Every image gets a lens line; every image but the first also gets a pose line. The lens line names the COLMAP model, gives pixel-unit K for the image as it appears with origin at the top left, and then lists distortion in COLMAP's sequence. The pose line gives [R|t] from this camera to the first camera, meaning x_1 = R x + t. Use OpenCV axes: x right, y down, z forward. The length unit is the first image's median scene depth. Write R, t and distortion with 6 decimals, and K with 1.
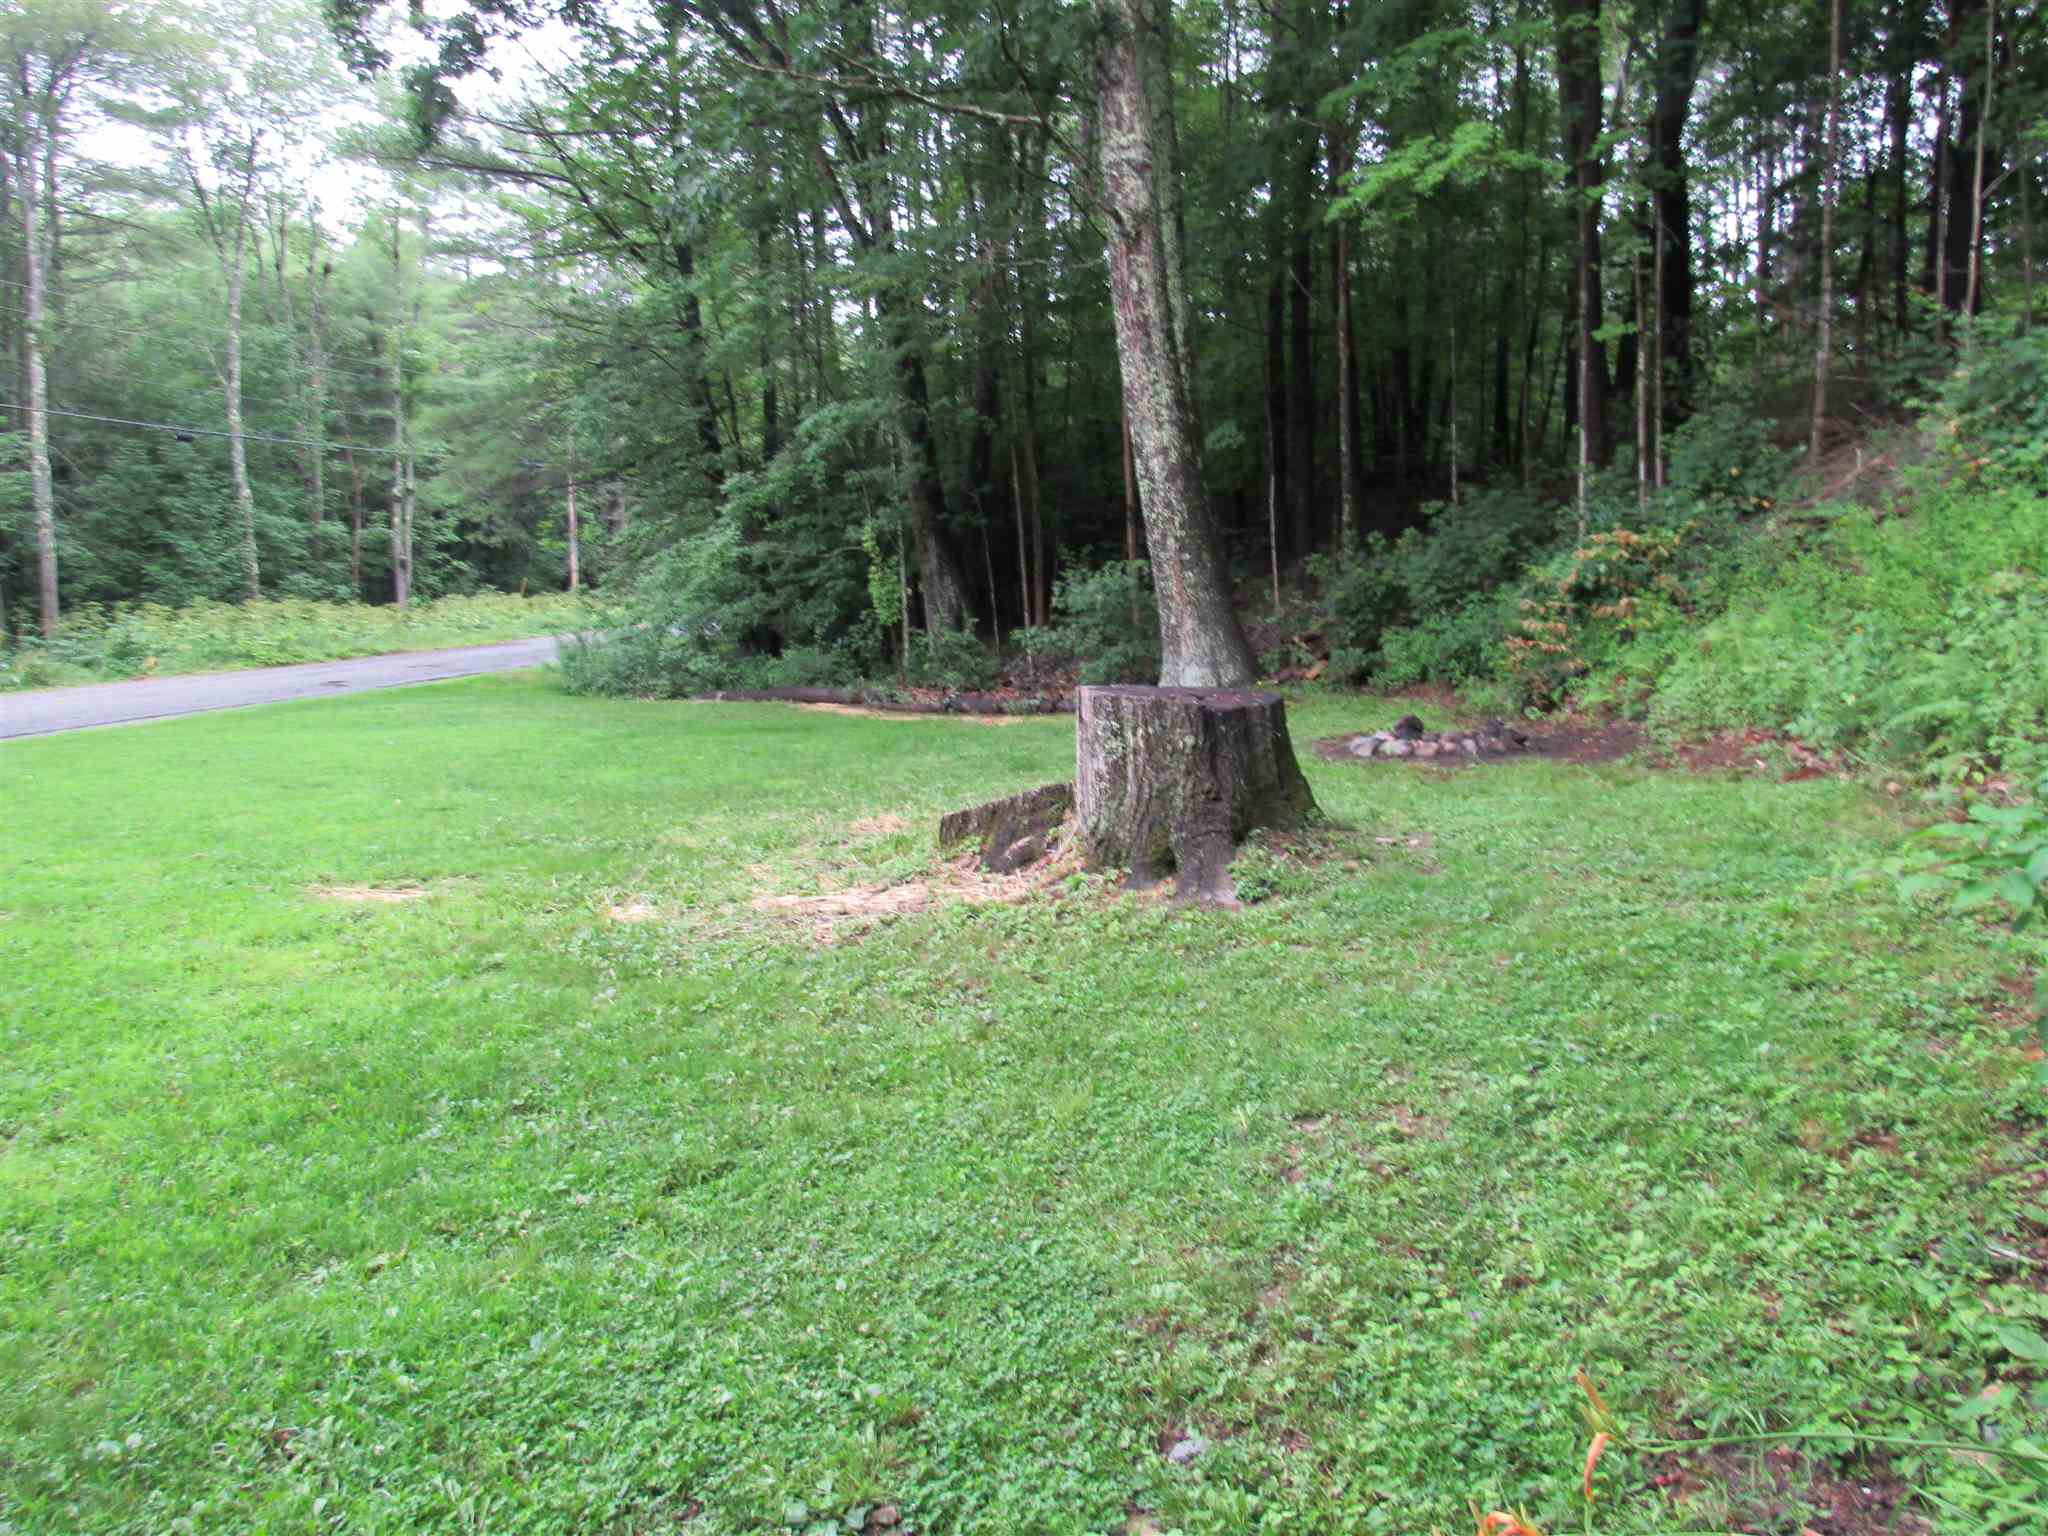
lens RADIAL K [[1459.8, 0, 1026.9], [0, 1459.8, 764.2], [0, 0, 1]] dist [-0.030959, 0.006949]
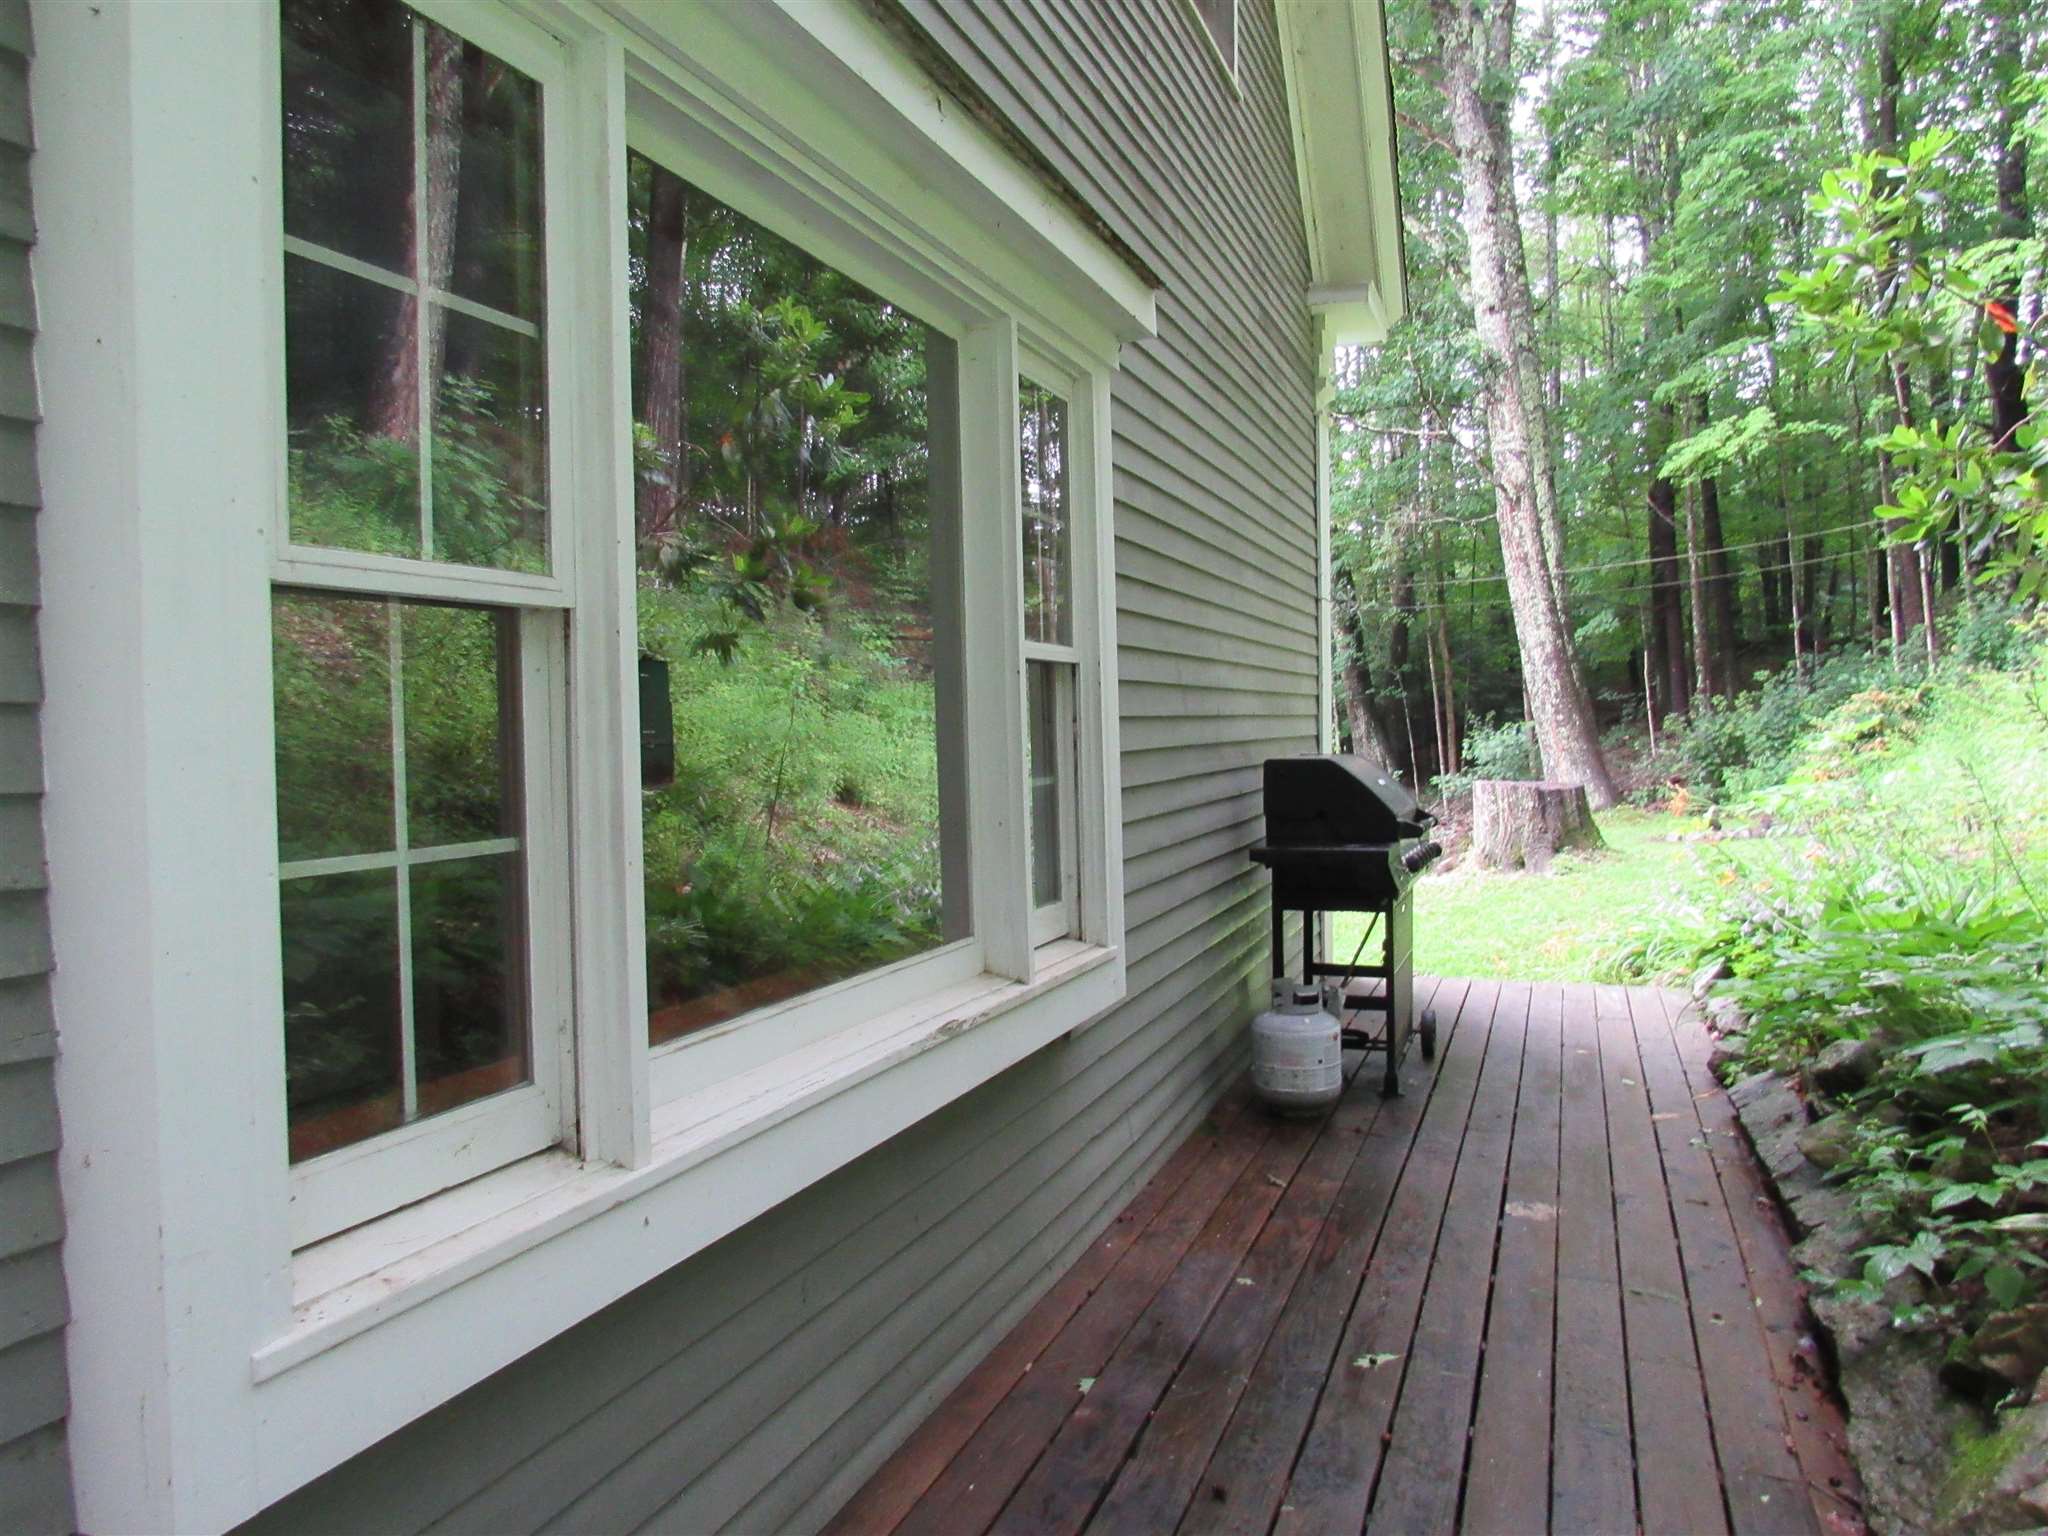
lens RADIAL K [[1459.8, 0, 1030.8], [0, 1459.8, 769.5], [0, 0, 1]] dist [-0.030959, 0.006949]
pose [[0.962923, -0.015601, -0.269325, -0.005534], [-0.015204, 0.993601, -0.111916, 0.071993], [0.269348, 0.111861, 0.956524, -0.471400]]
